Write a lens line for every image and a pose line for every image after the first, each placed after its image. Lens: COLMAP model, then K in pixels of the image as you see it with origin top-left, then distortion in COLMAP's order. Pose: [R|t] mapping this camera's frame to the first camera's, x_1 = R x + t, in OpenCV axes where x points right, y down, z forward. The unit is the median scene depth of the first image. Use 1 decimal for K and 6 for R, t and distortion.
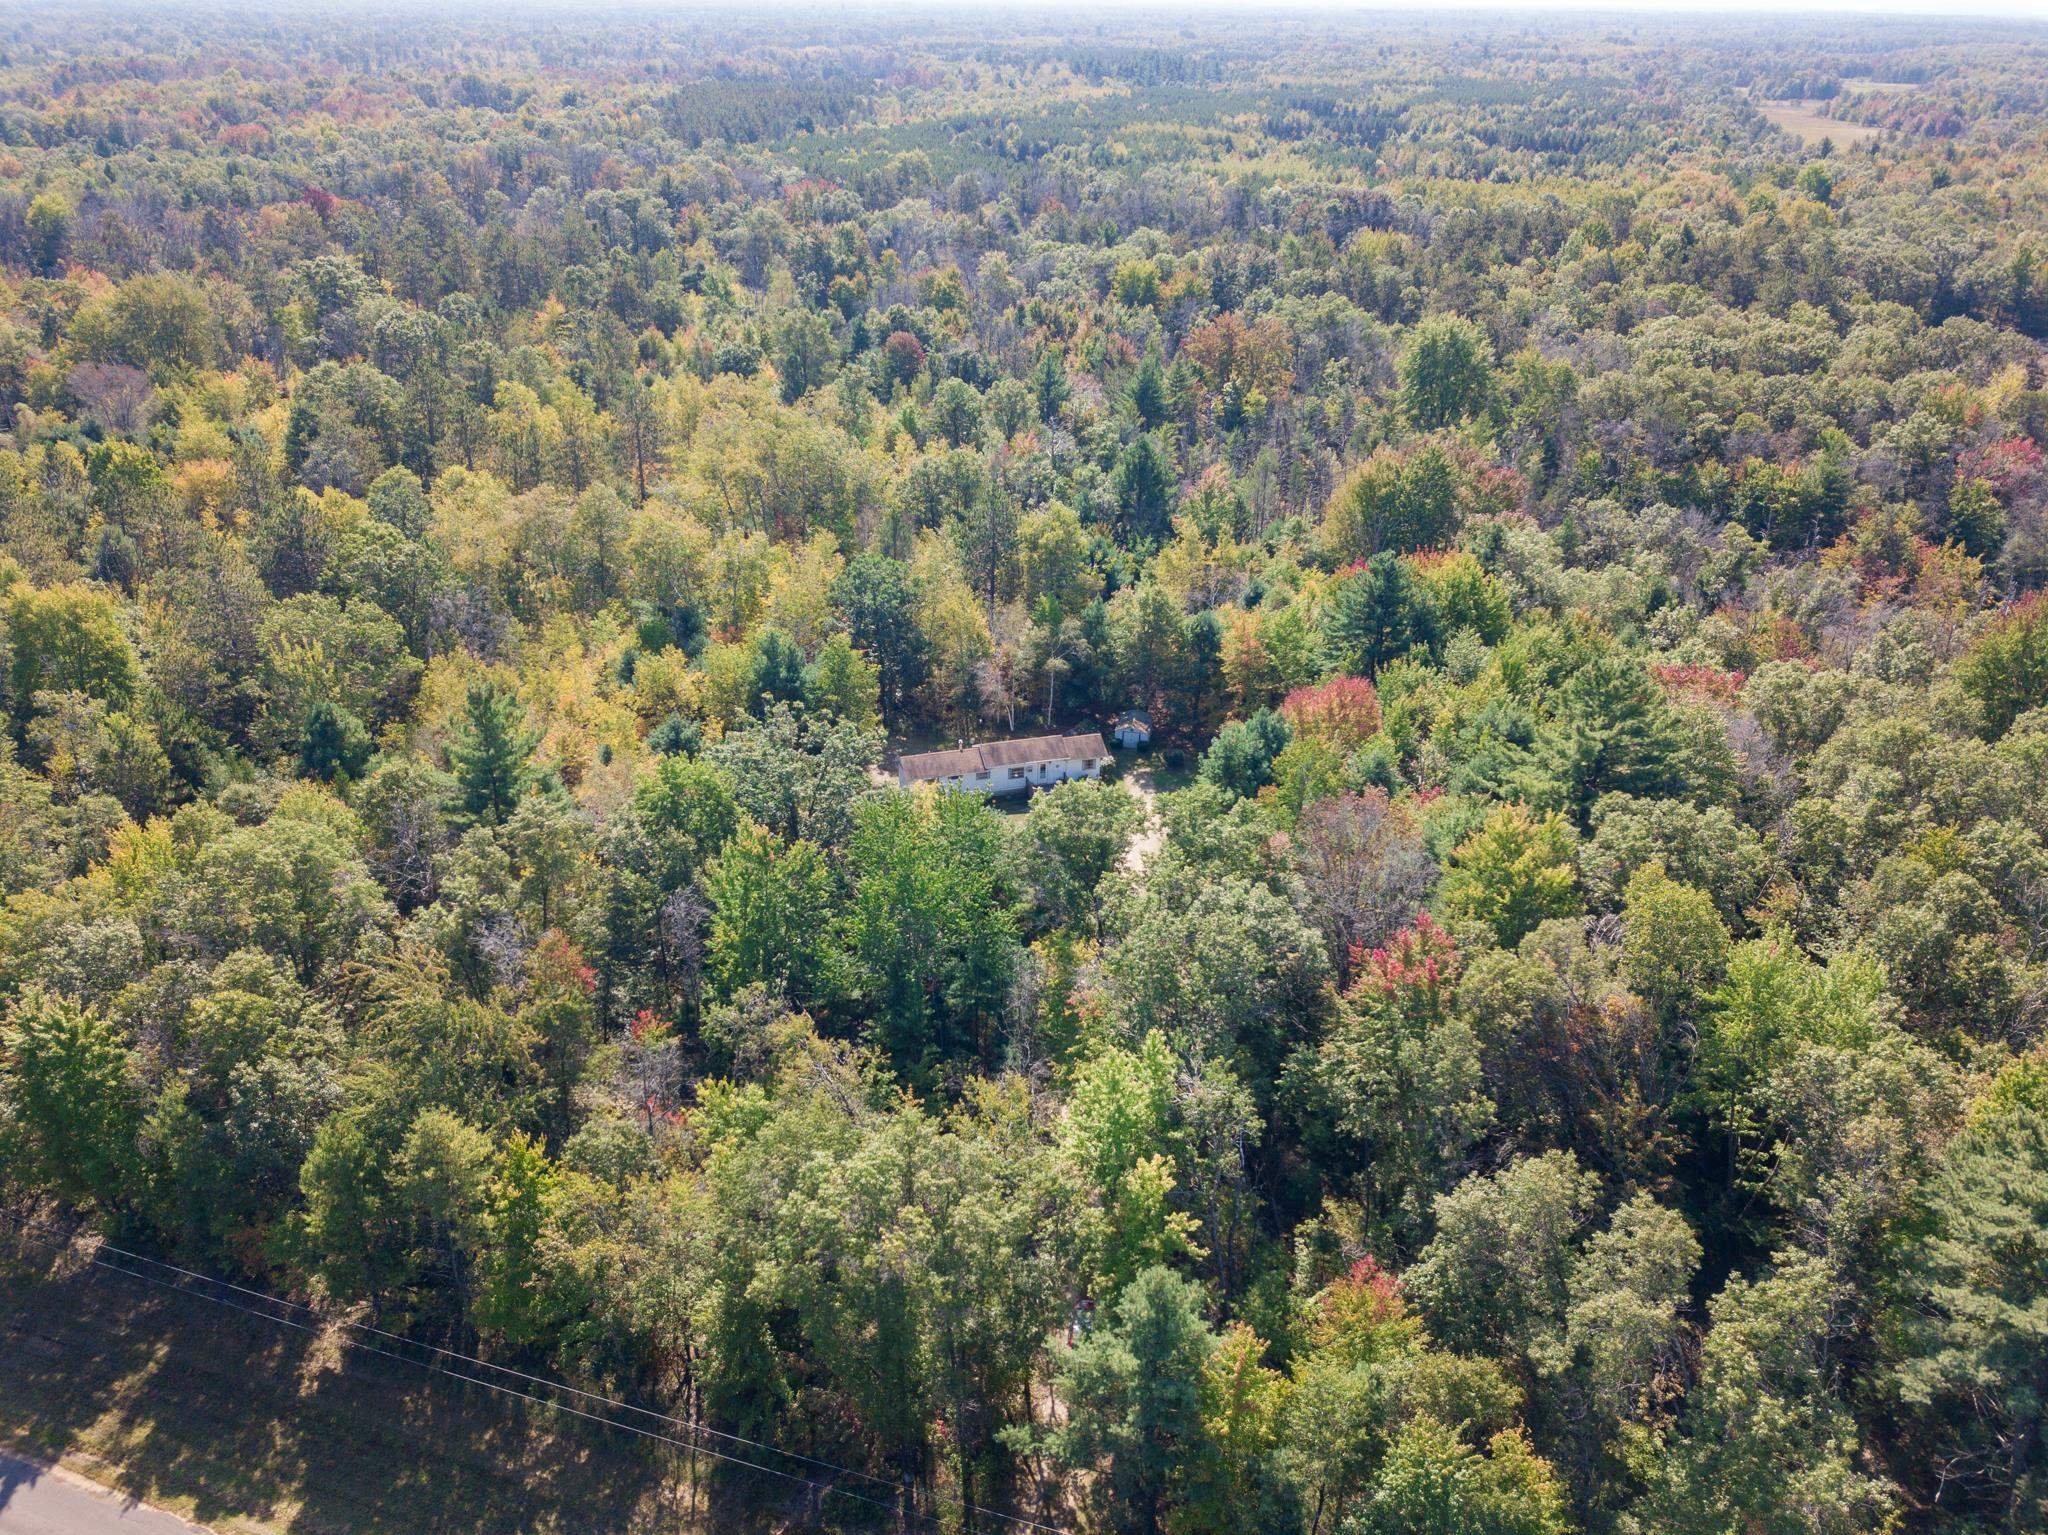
lens RADIAL K [[1563.6, 0, 1024.0], [0, 1563.6, 767.5], [0, 0, 1]] dist [0.011618, 0.000160]
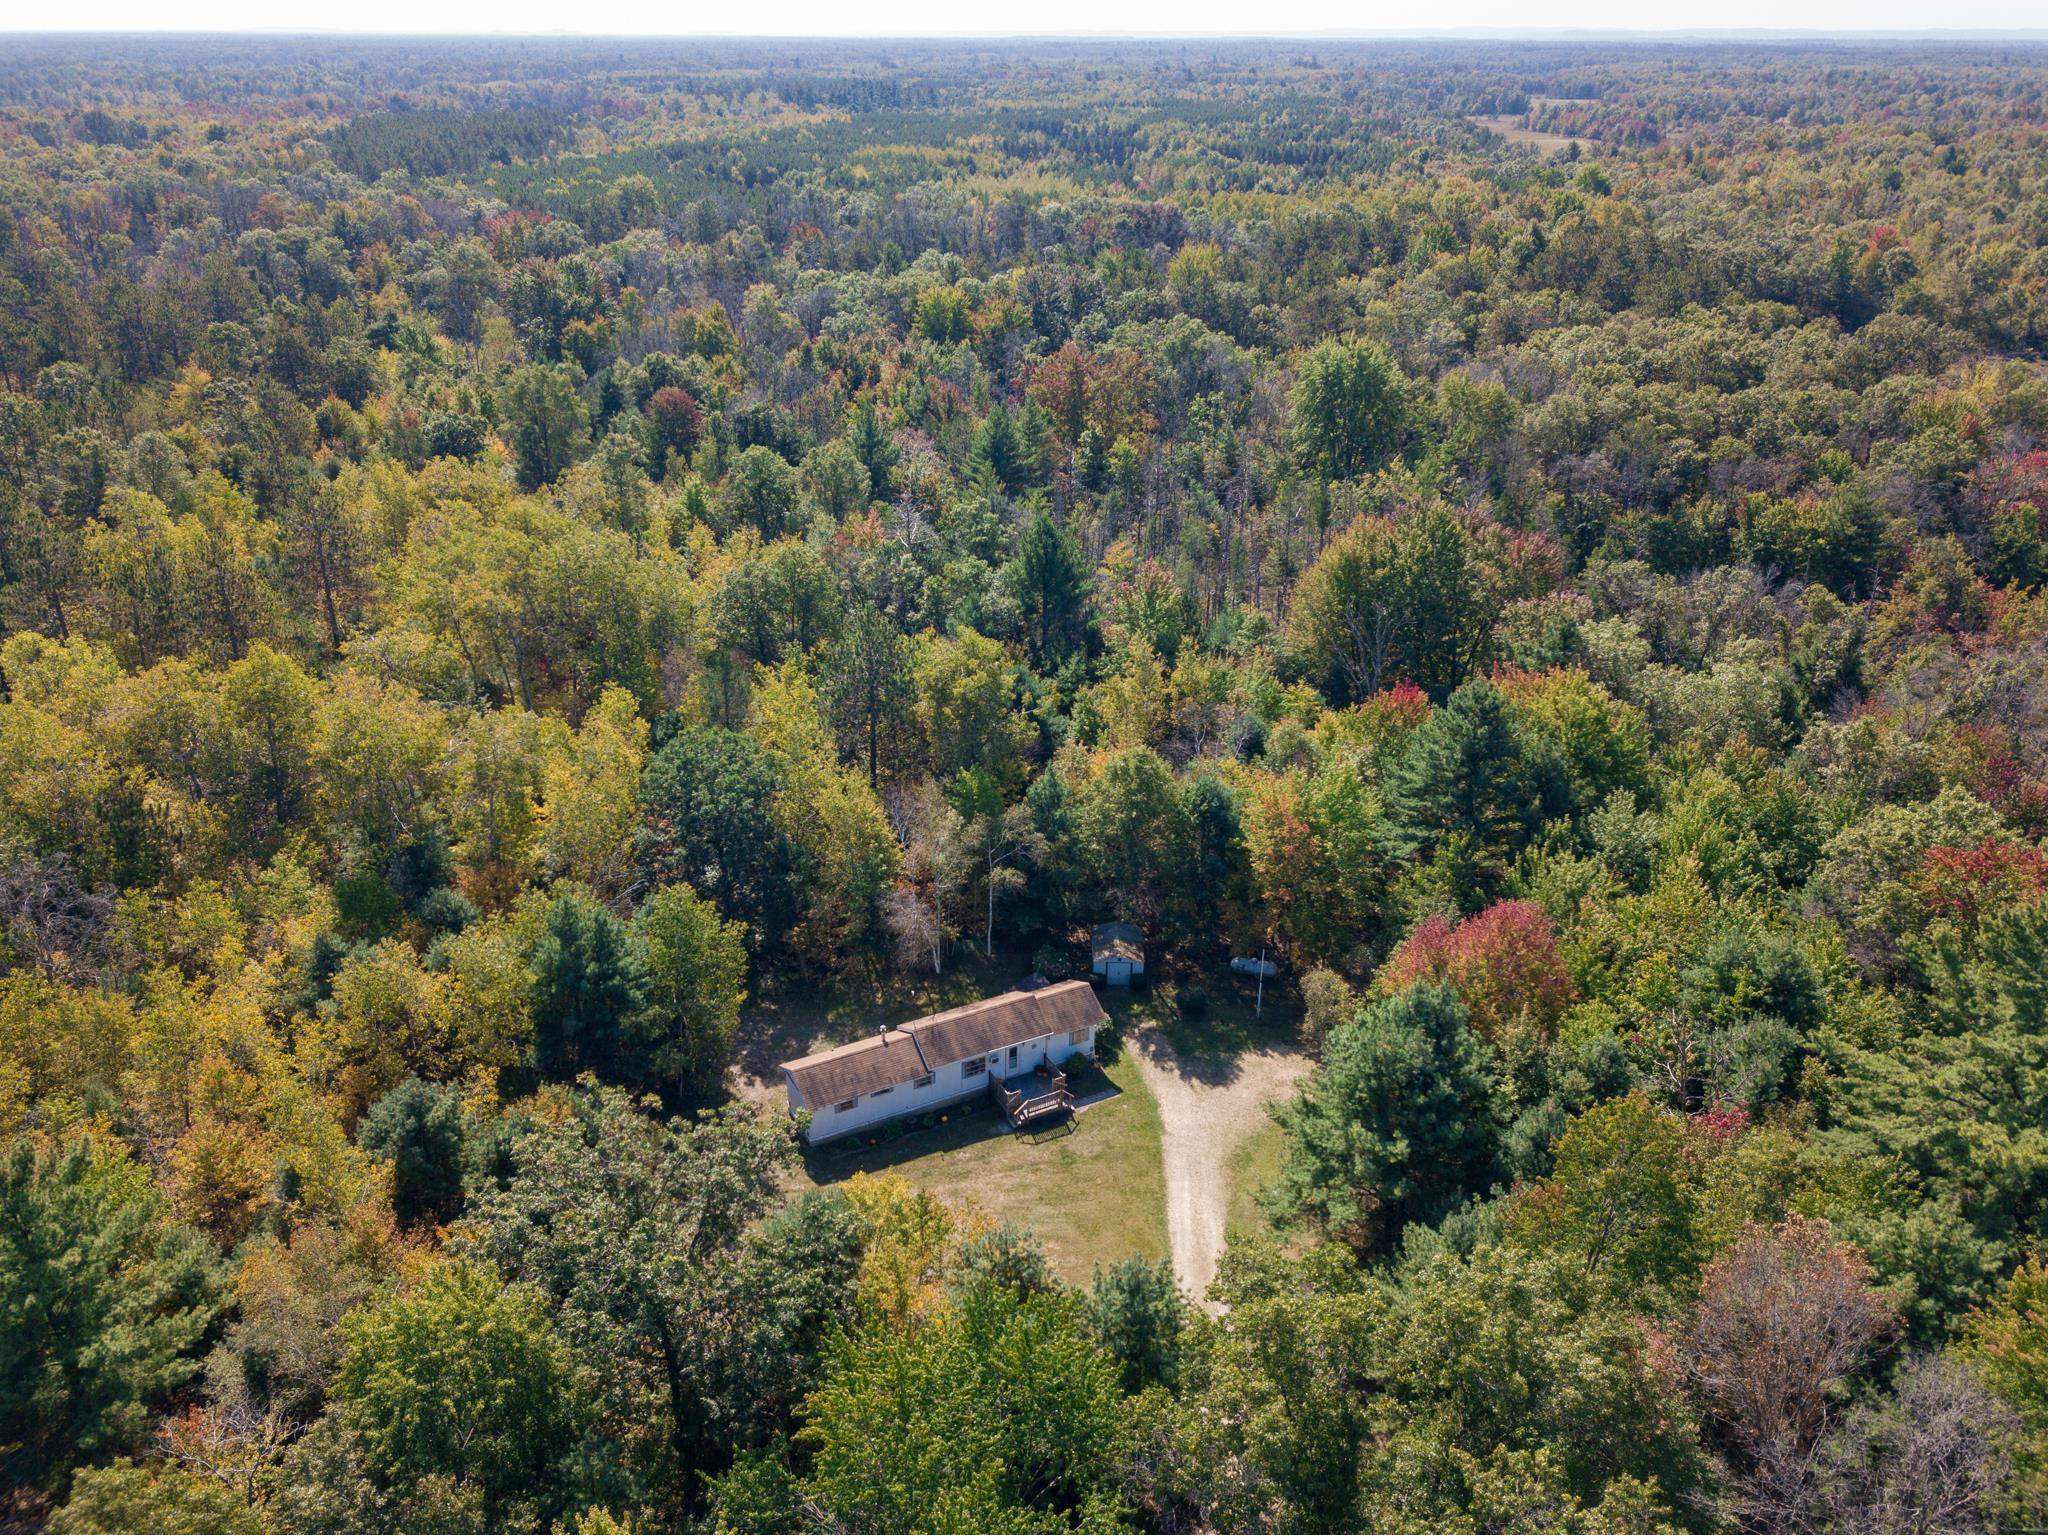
lens RADIAL K [[1558.3, 0, 1025.0], [0, 1558.3, 771.7], [0, 0, 1]] dist [0.012748, -0.001618]
pose [[0.983456, -0.088130, 0.158267, -0.046370], [0.090718, 0.995834, -0.009188, -0.067499], [-0.156798, 0.023393, 0.987354, 0.218693]]
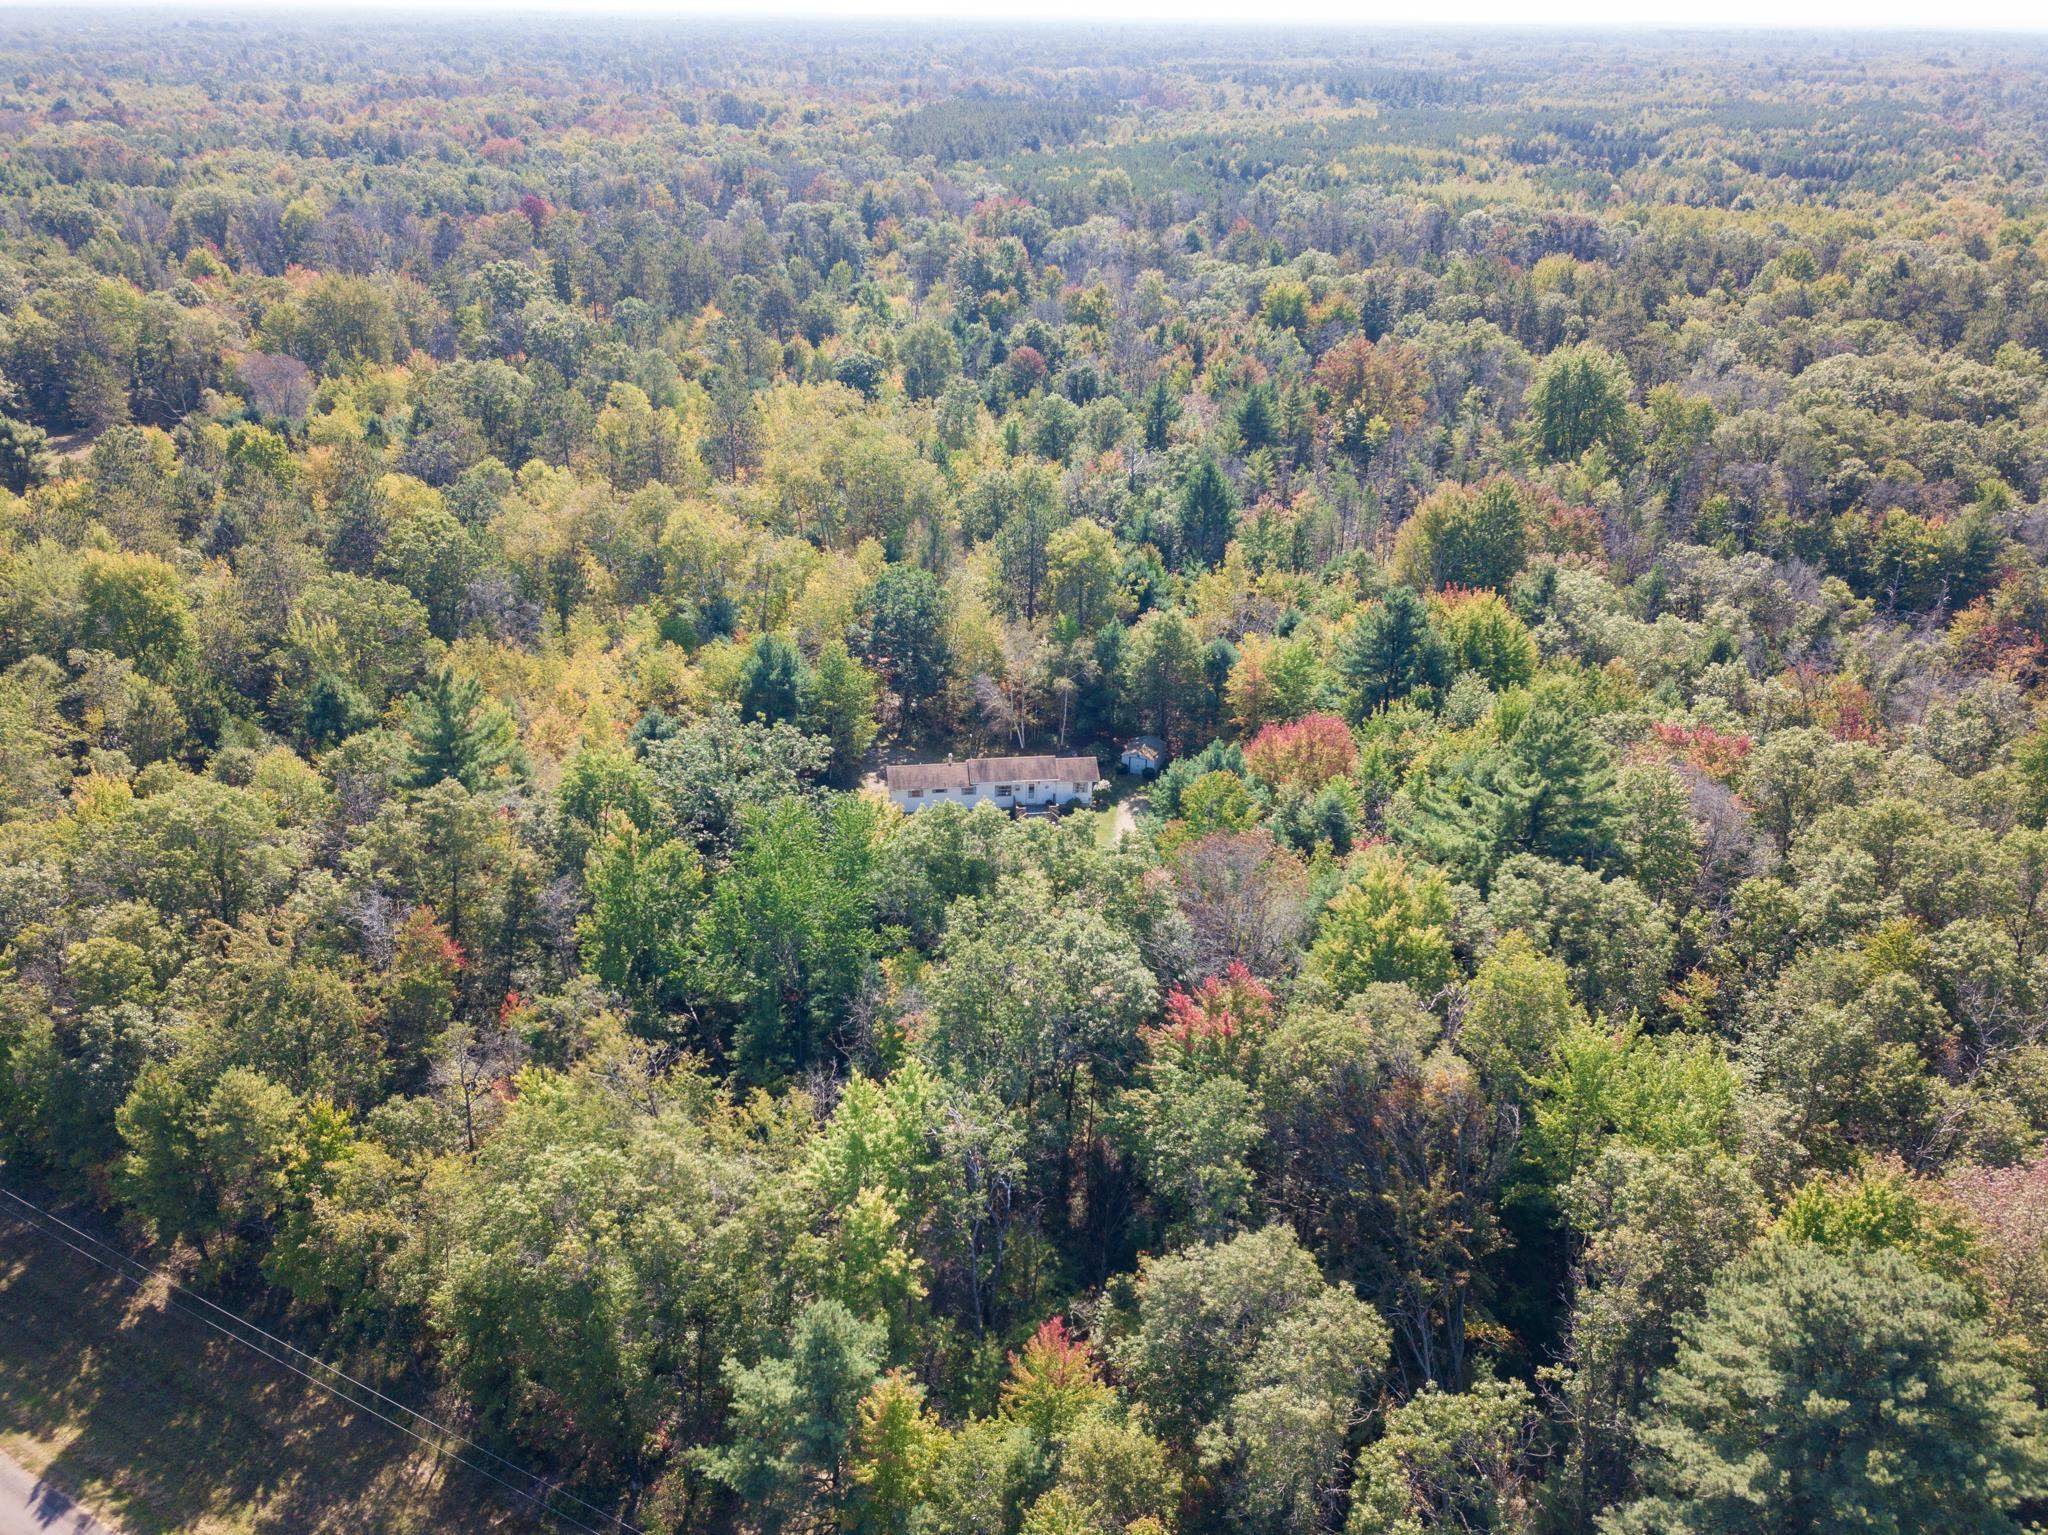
lens RADIAL K [[1563.6, 0, 1024.0], [0, 1563.6, 767.5], [0, 0, 1]] dist [0.011618, 0.000160]
pose [[0.986321, 0.069577, -0.149433, 0.094396], [-0.071312, 0.997434, -0.006283, -0.003670], [0.148613, 0.016854, 0.988752, 0.015645]]
